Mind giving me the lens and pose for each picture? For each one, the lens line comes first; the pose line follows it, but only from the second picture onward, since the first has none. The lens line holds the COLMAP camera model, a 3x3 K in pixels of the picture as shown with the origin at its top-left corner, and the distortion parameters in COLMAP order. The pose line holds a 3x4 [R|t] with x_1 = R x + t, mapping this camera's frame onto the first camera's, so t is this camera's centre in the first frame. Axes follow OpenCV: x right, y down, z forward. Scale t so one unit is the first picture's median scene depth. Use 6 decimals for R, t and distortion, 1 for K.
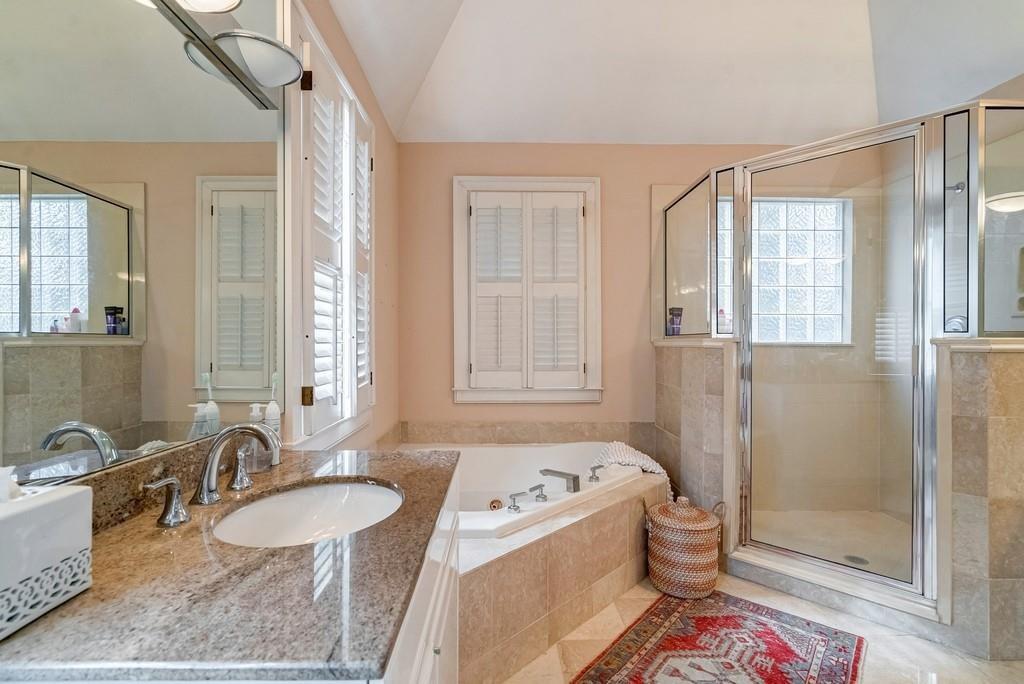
lens RADIAL K [[484.7, 0, 506.8], [0, 484.7, 342.2], [0, 0, 1]] dist [-0.003966, 0.002447]
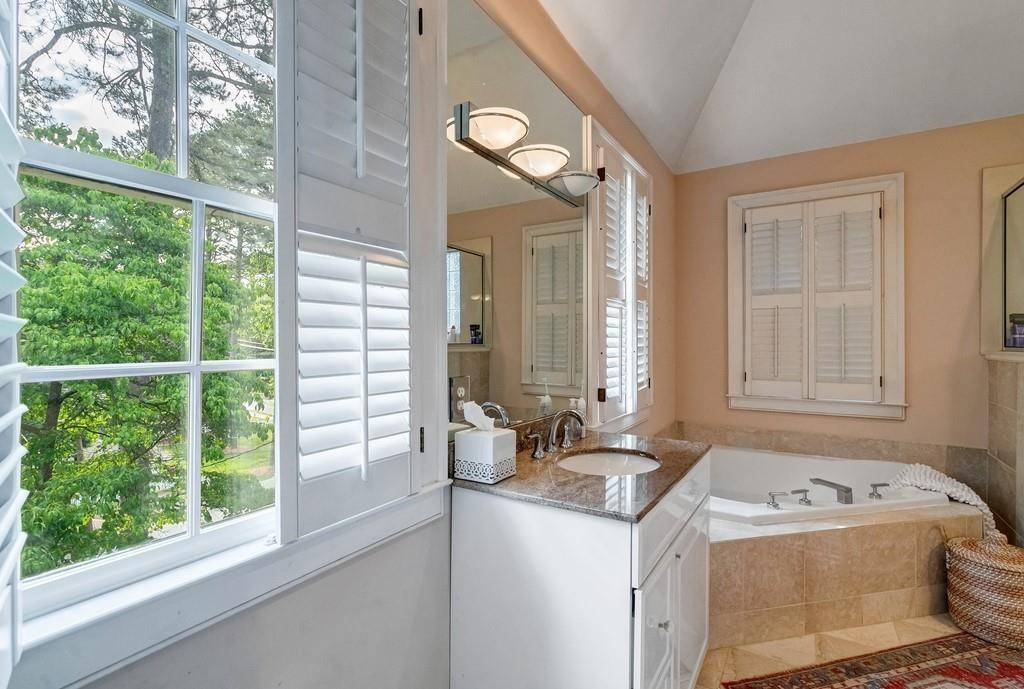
lens RADIAL K [[484.7, 0, 506.5], [0, 484.7, 342.2], [0, 0, 1]] dist [-0.003966, 0.002447]
pose [[0.838702, 0.002013, -0.544587, 0.091212], [-0.001579, 0.999998, 0.001266, -0.031635], [0.544588, -0.000202, 0.838703, -0.243857]]
